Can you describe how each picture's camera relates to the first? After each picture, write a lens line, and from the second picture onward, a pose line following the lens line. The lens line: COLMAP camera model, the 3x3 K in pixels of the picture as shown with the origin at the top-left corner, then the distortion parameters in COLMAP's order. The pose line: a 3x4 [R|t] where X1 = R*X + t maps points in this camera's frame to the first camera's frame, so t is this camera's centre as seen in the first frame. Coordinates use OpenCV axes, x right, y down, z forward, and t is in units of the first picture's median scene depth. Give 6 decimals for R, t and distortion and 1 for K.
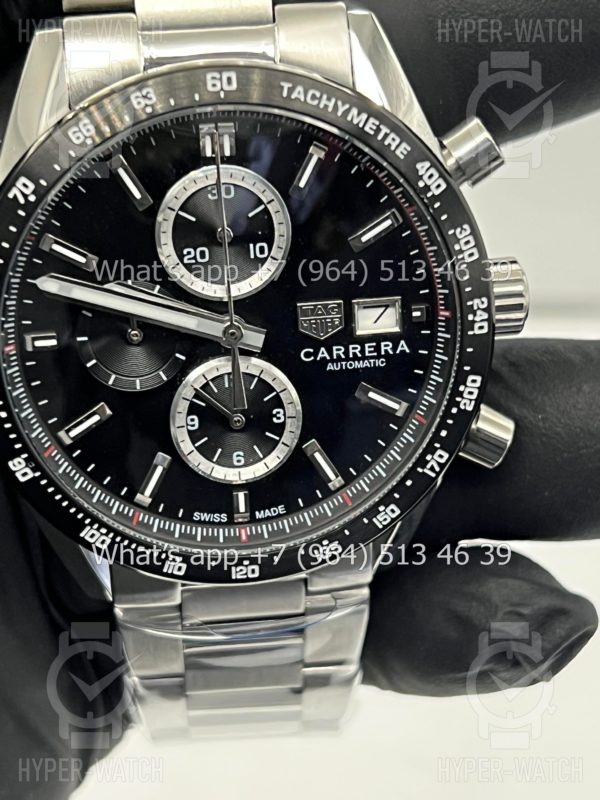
lens RADIAL K [[1853.1, 0, 300.0], [0, 1853.1, 400.0], [0, 0, 1]] dist [0.271183, -0.373036]
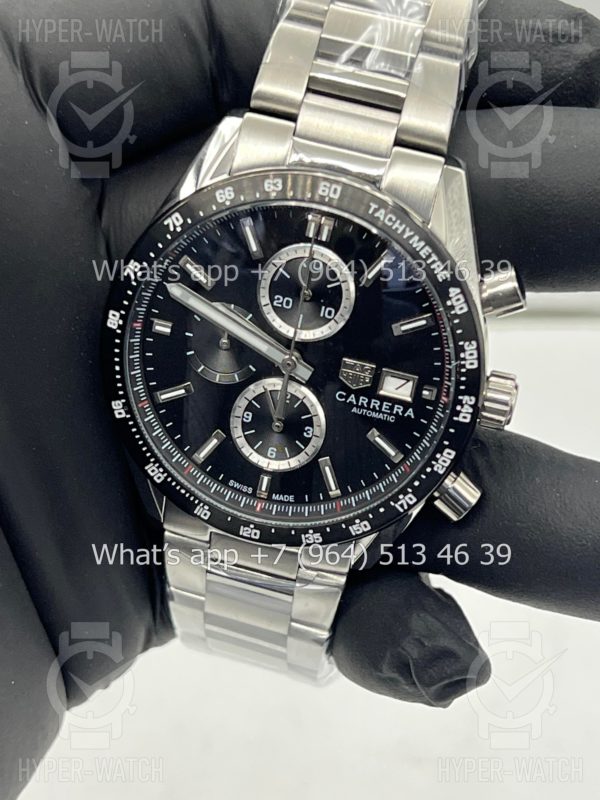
lens RADIAL K [[1824.4, 0, 300.0], [0, 1824.4, 400.0], [0, 0, 1]] dist [0.361199, -0.041915]
pose [[0.931649, 0.315270, -0.180652, 0.219854], [-0.314787, 0.948619, 0.032106, -0.055530], [0.181492, 0.026956, 0.983023, -0.321831]]
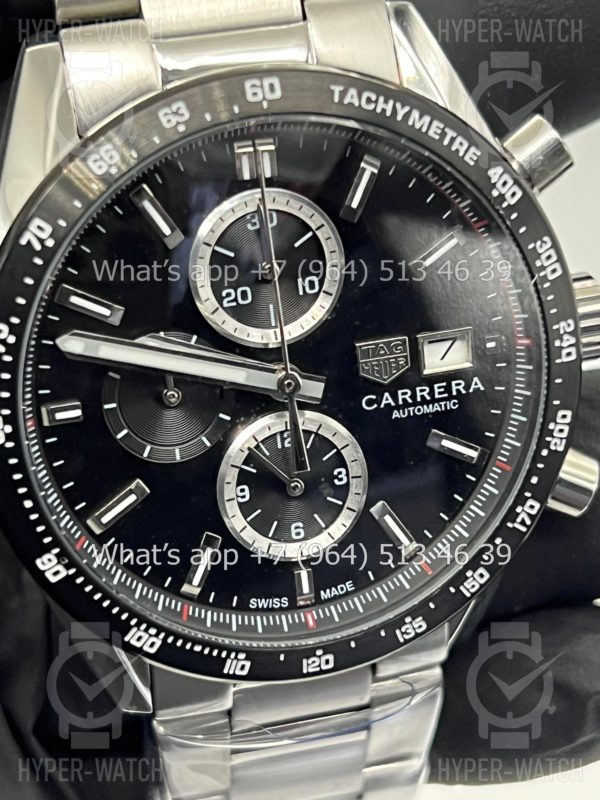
lens RADIAL K [[1853.1, 0, 300.0], [0, 1853.1, 400.0], [0, 0, 1]] dist [0.271183, -0.373036]
pose [[0.990011, -0.084308, 0.113004, -0.125518], [0.088392, 0.995584, -0.031618, -0.001304], [-0.109839, 0.041291, 0.993091, 0.151283]]
